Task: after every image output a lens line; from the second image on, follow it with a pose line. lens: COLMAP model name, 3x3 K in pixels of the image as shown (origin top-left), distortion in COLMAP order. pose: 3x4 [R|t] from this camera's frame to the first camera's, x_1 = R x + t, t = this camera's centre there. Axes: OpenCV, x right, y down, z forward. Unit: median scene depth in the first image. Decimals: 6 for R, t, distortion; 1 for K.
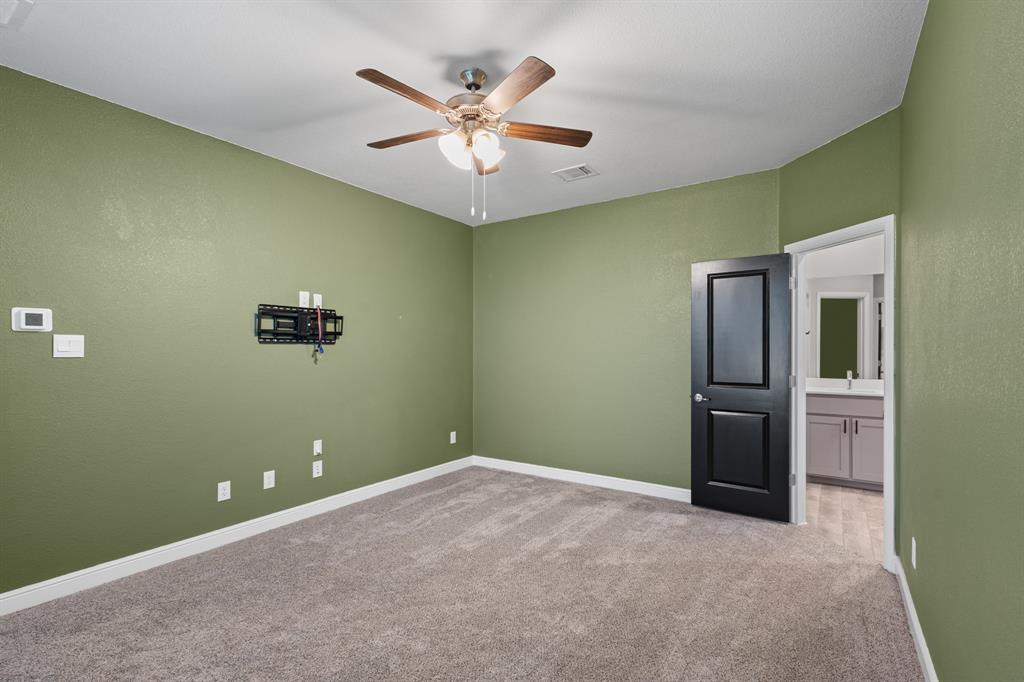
lens RADIAL K [[472.2, 0, 515.0], [0, 472.2, 346.8], [0, 0, 1]] dist [-0.003543, -0.000396]
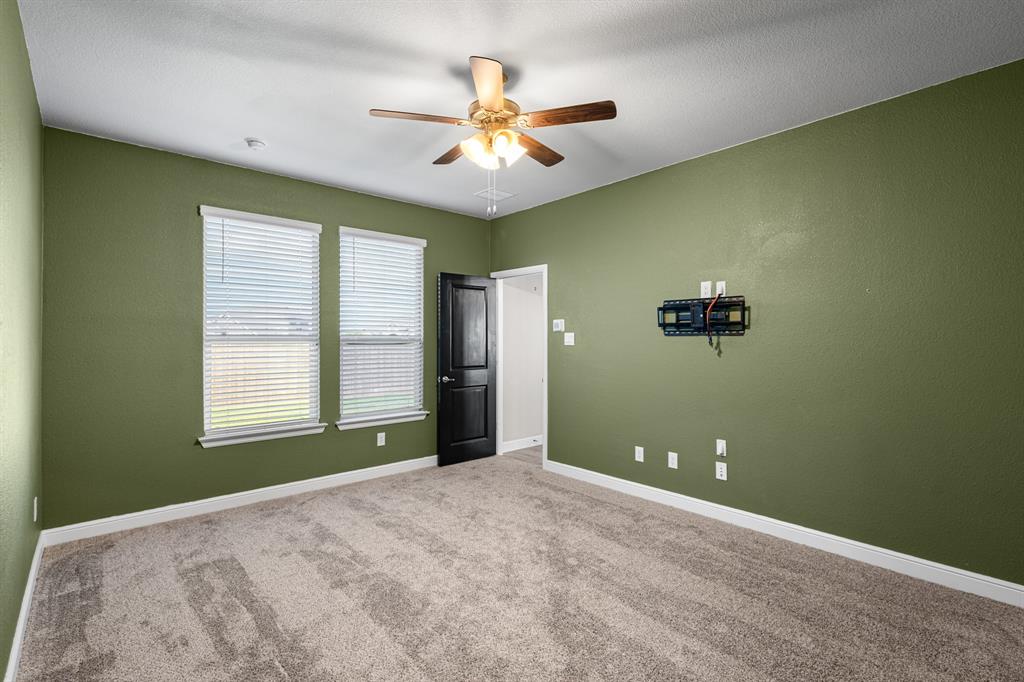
lens RADIAL K [[478.5, 0, 509.4], [0, 478.5, 342.6], [0, 0, 1]] dist [0.006032, -0.000080]
pose [[-0.251598, 0.003543, -0.967825, 0.639629], [0.002110, 0.999993, 0.003112, 0.004822], [0.967829, -0.001259, -0.251604, 0.901119]]
